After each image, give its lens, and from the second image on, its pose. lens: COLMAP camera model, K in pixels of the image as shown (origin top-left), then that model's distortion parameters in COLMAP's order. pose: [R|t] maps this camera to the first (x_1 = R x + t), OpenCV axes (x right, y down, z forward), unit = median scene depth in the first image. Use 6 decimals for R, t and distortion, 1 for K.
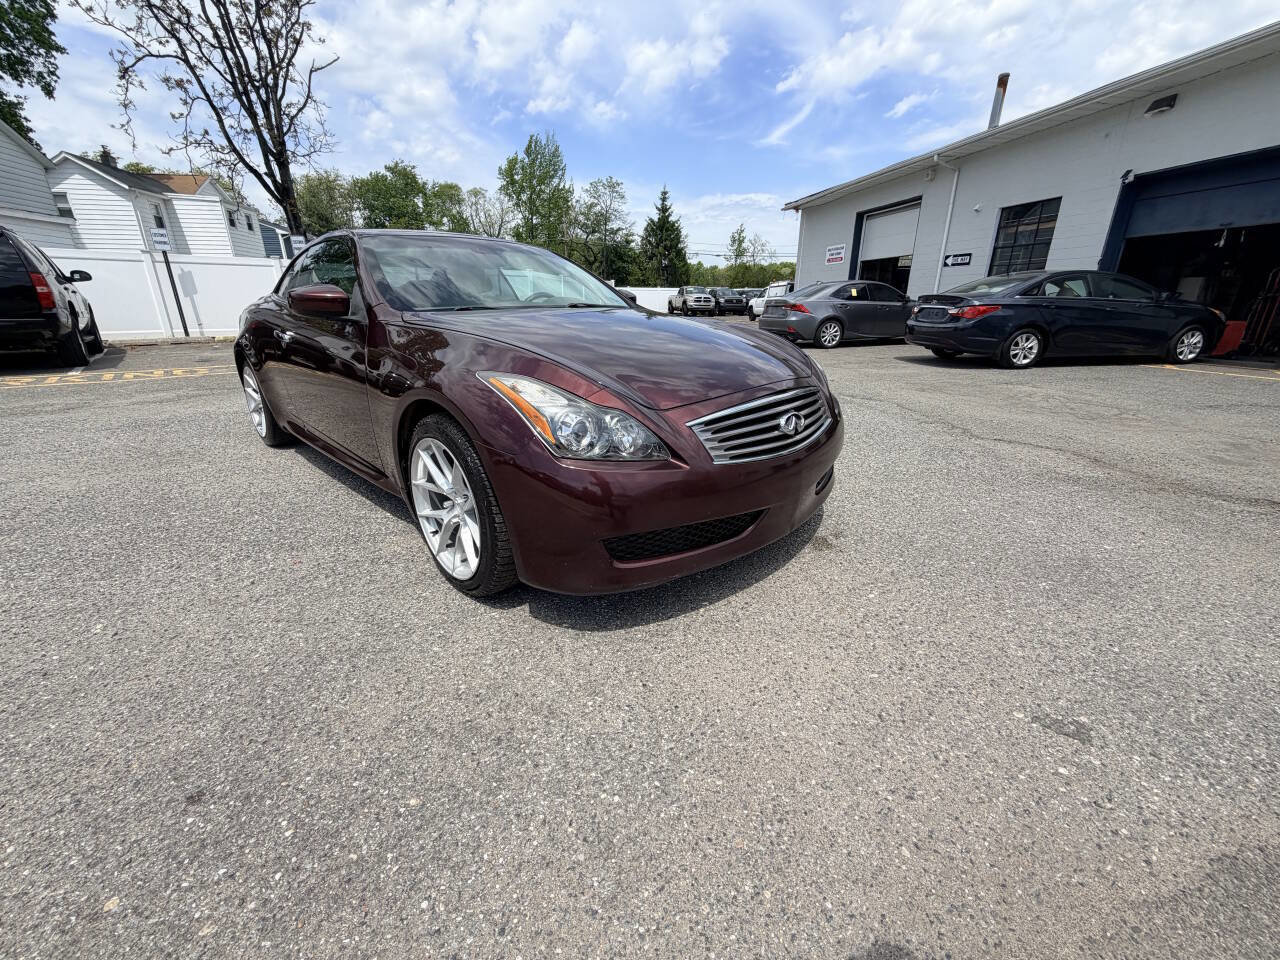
lens RADIAL K [[508.4, 0, 638.1], [0, 508.4, 480.9], [0, 0, 1]] dist [-0.000414, 0.000307]
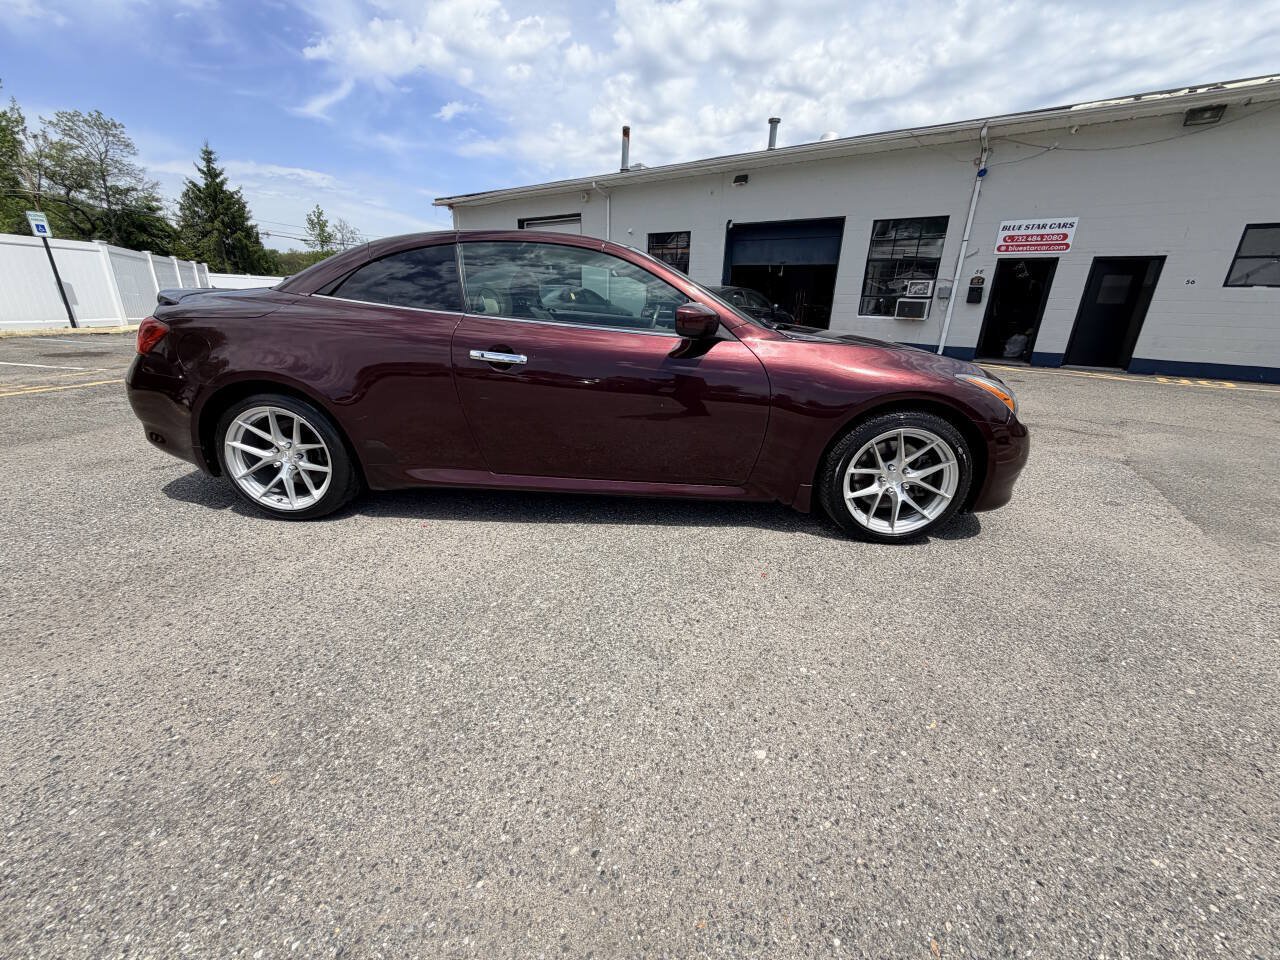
lens RADIAL K [[508.0, 0, 637.3], [0, 508.0, 478.9], [0, 0, 1]] dist [-0.000763, 0.000144]
pose [[0.746465, -0.197890, 0.635318, -0.141987], [0.194766, 0.977919, 0.075764, -0.015248], [-0.636283, 0.067183, 0.768525, 0.034682]]
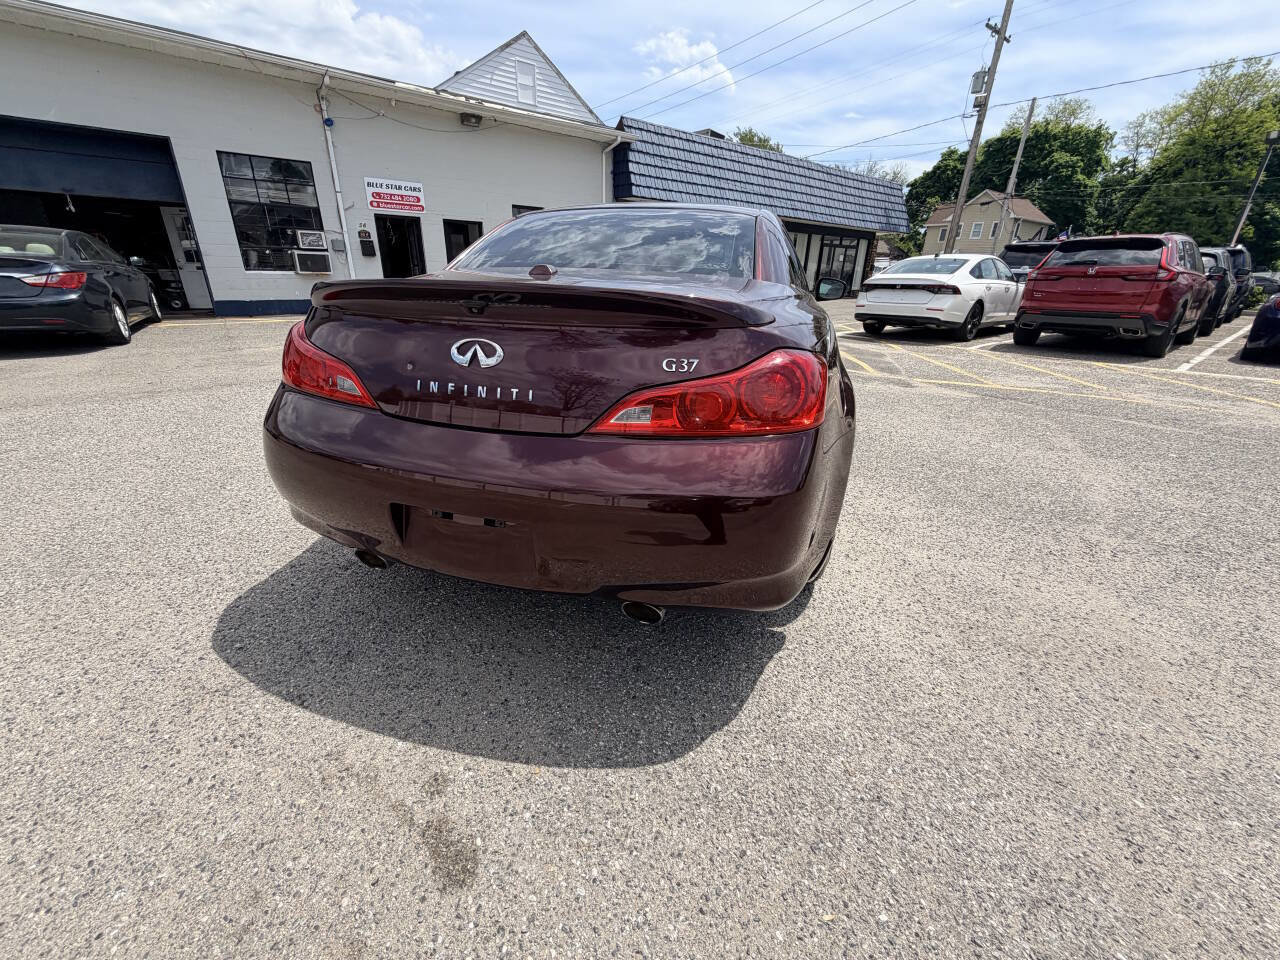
lens RADIAL K [[508.7, 0, 637.0], [0, 508.7, 480.6], [0, 0, 1]] dist [-0.000959, 0.000220]
pose [[-0.465562, -0.347254, 0.814044, -0.185079], [0.278011, 0.815863, 0.507028, -0.083870], [-0.840215, 0.462366, -0.283294, 0.224487]]
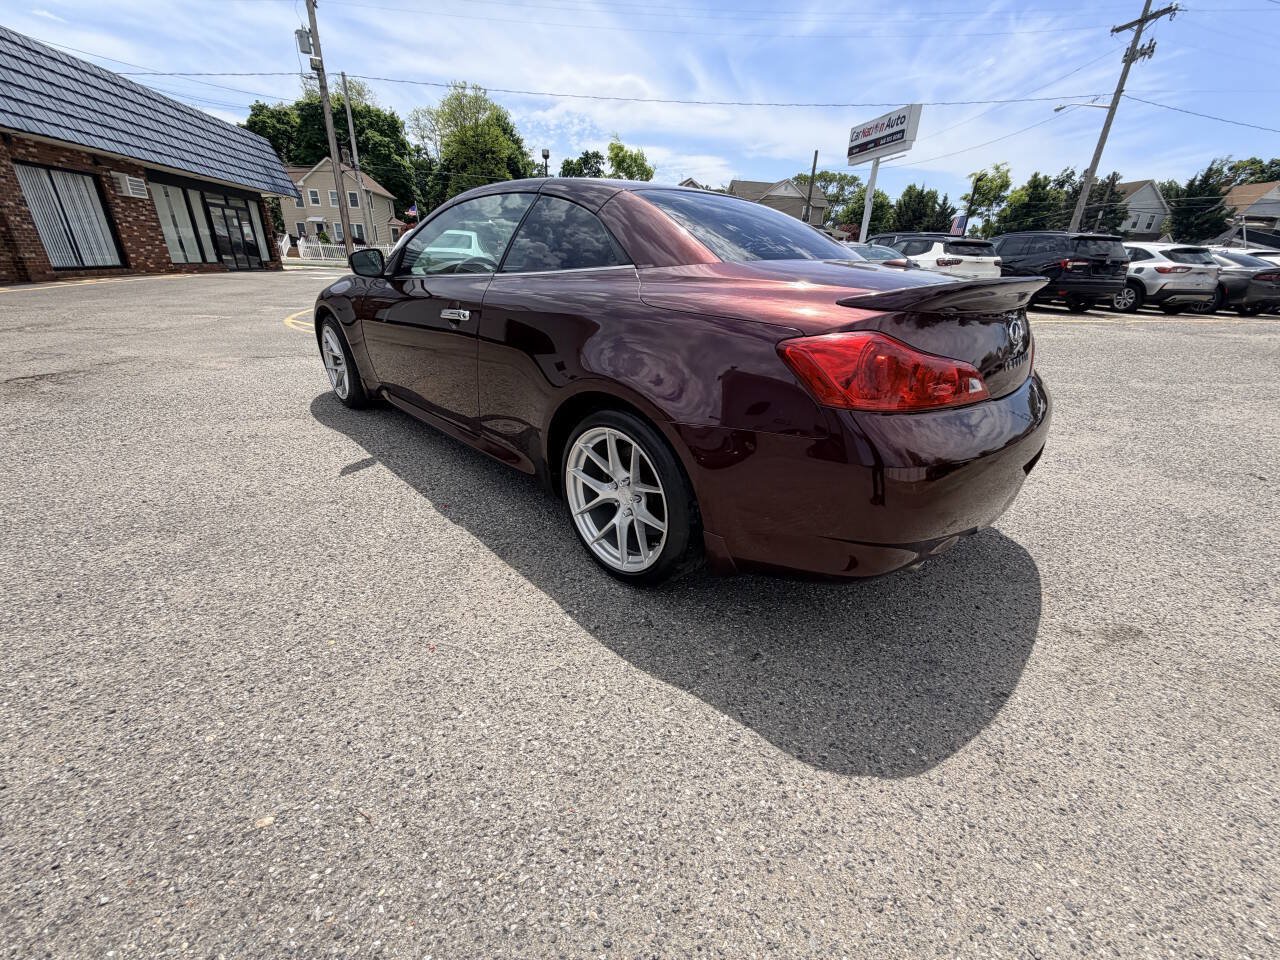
lens RADIAL K [[508.4, 0, 638.1], [0, 508.4, 480.9], [0, 0, 1]] dist [-0.000414, 0.000307]
pose [[-0.999350, -0.036005, -0.001853, -0.071993], [-0.027455, 0.726718, 0.686387, -0.104991], [-0.023367, 0.685991, -0.727234, 0.286063]]
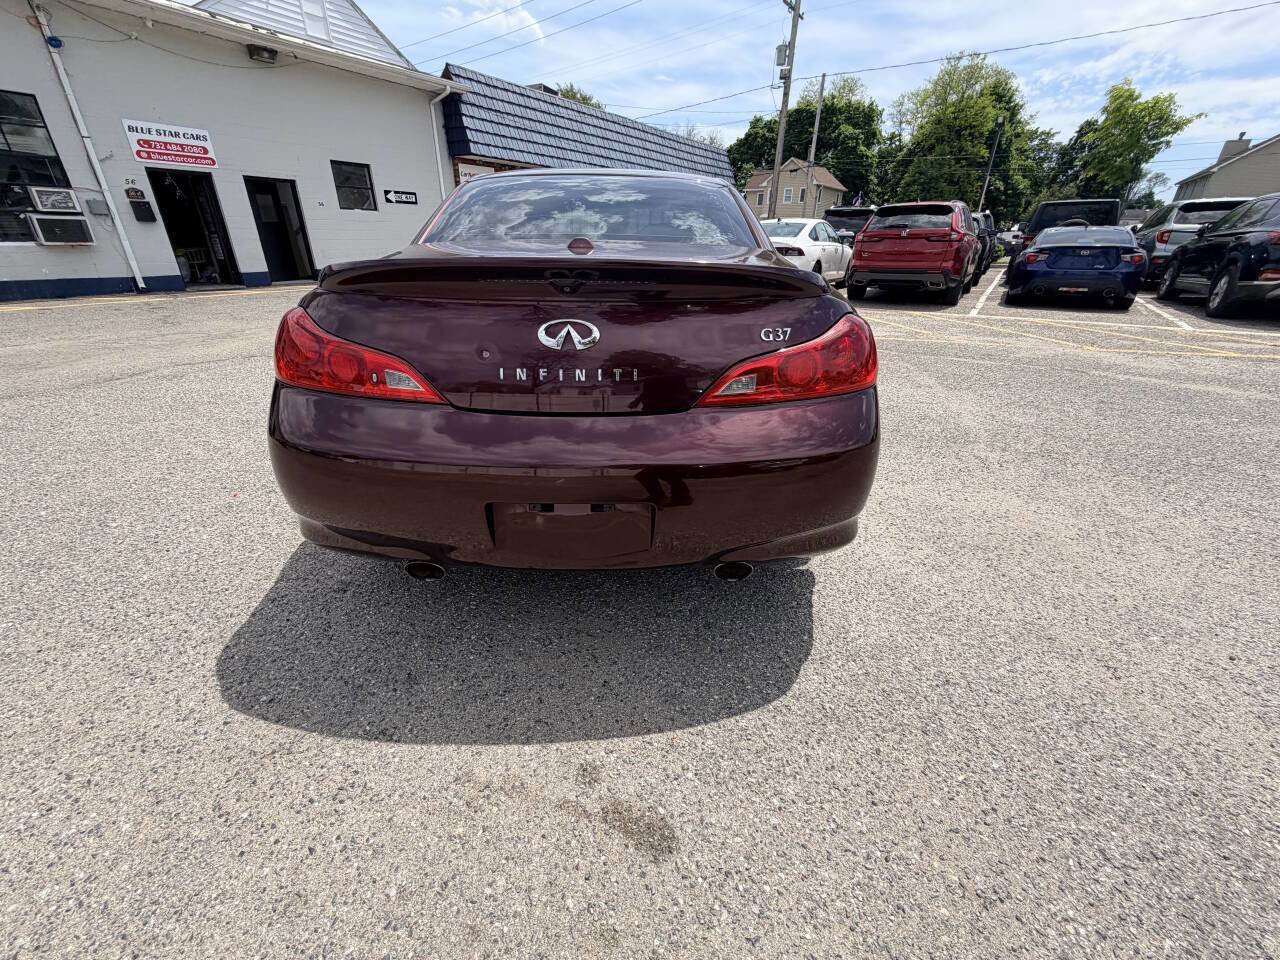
lens RADIAL K [[510.7, 0, 637.6], [0, 510.7, 478.2], [0, 0, 1]] dist [-0.000046, -0.000115]
pose [[-0.704194, -0.310372, 0.638576, -0.170433], [0.227623, 0.753233, 0.617112, -0.092041], [-0.672531, 0.579922, -0.459775, 0.245807]]
